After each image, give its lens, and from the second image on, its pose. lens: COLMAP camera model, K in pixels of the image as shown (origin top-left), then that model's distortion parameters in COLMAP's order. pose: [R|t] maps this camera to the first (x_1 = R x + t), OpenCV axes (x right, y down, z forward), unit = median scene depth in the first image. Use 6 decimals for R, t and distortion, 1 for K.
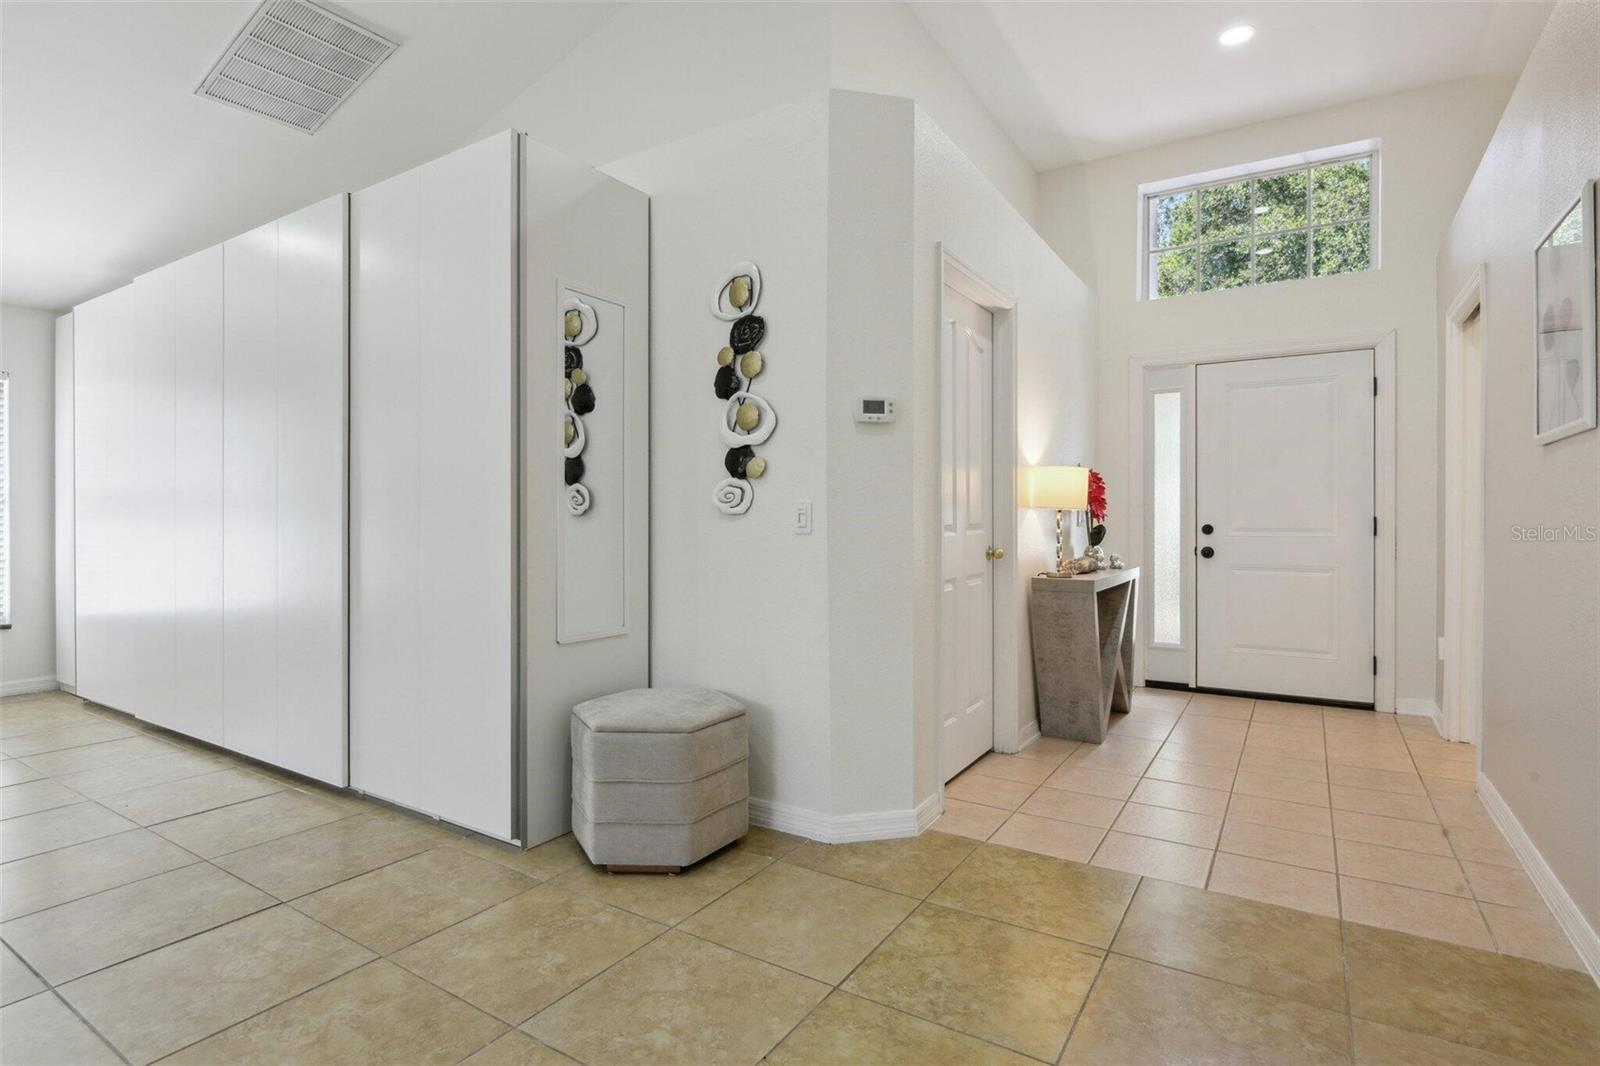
lens RADIAL K [[817.3, 0, 802.5], [0, 817.3, 522.9], [0, 0, 1]] dist [-0.006325, -0.002436]
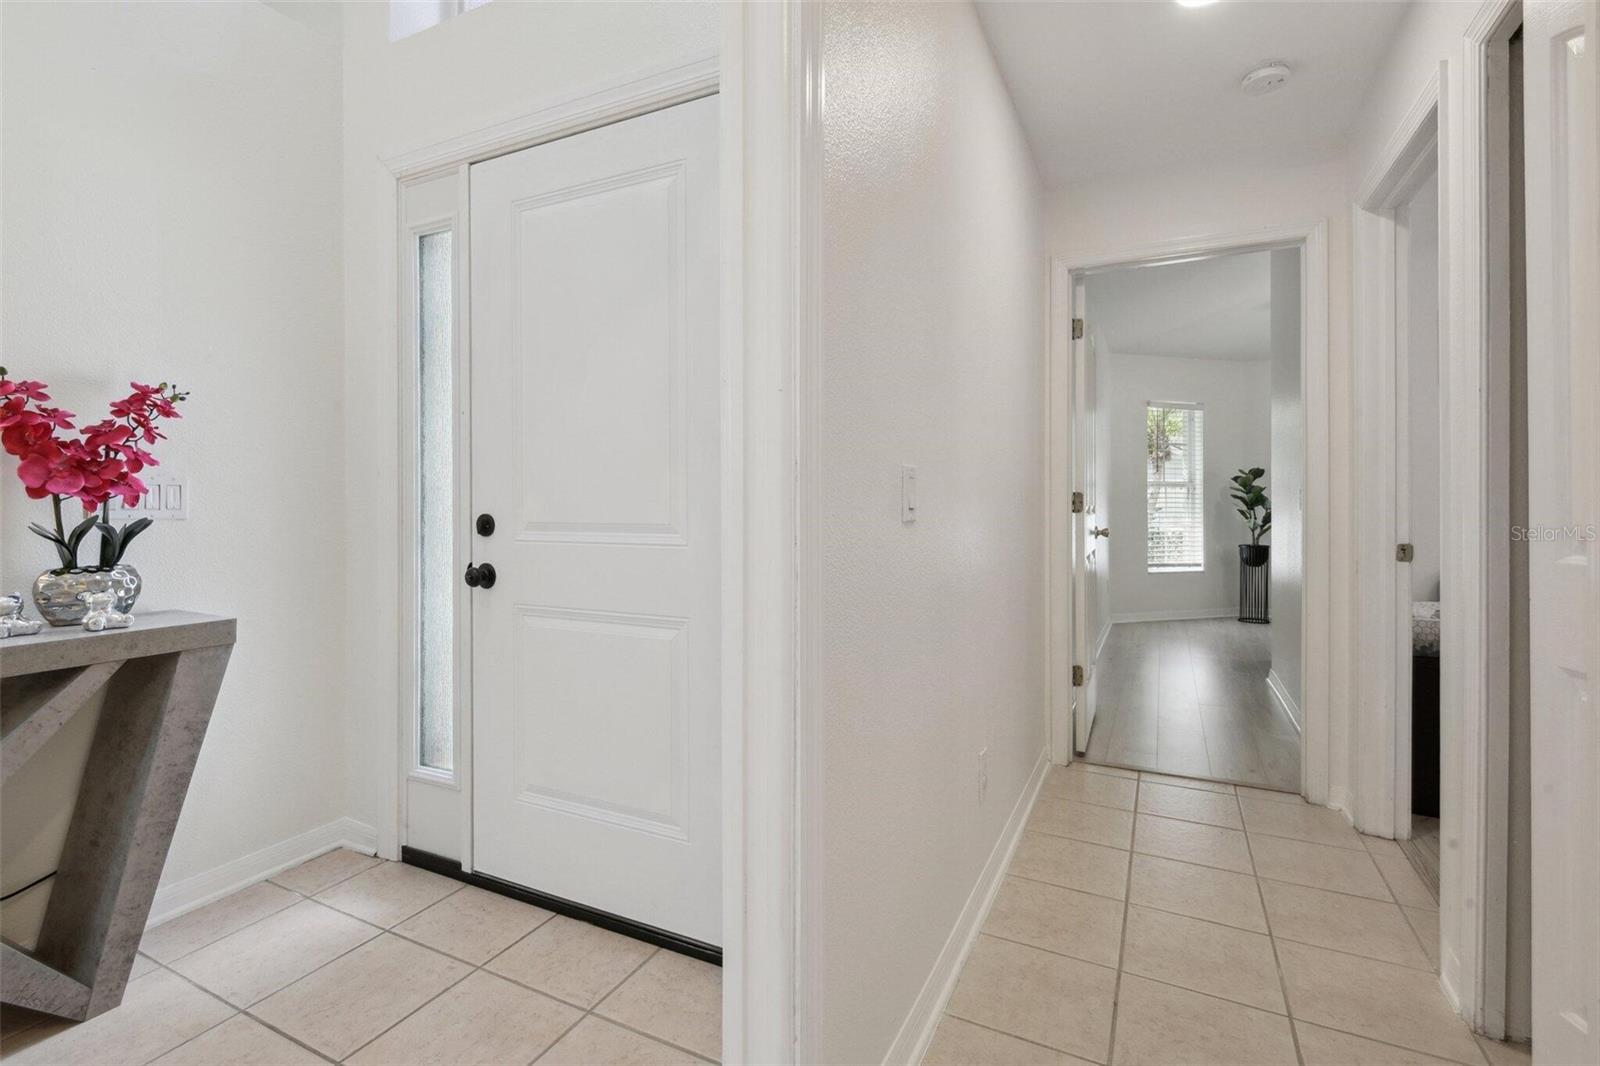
lens RADIAL K [[733.1, 0, 809.1], [0, 733.1, 498.2], [0, 0, 1]] dist [0.000199, 0.000014]
pose [[0.988366, -0.001107, 0.152088, 0.612036], [0.002206, 0.999973, -0.007059, -0.003846], [-0.152076, 0.007312, 0.988342, 0.570827]]
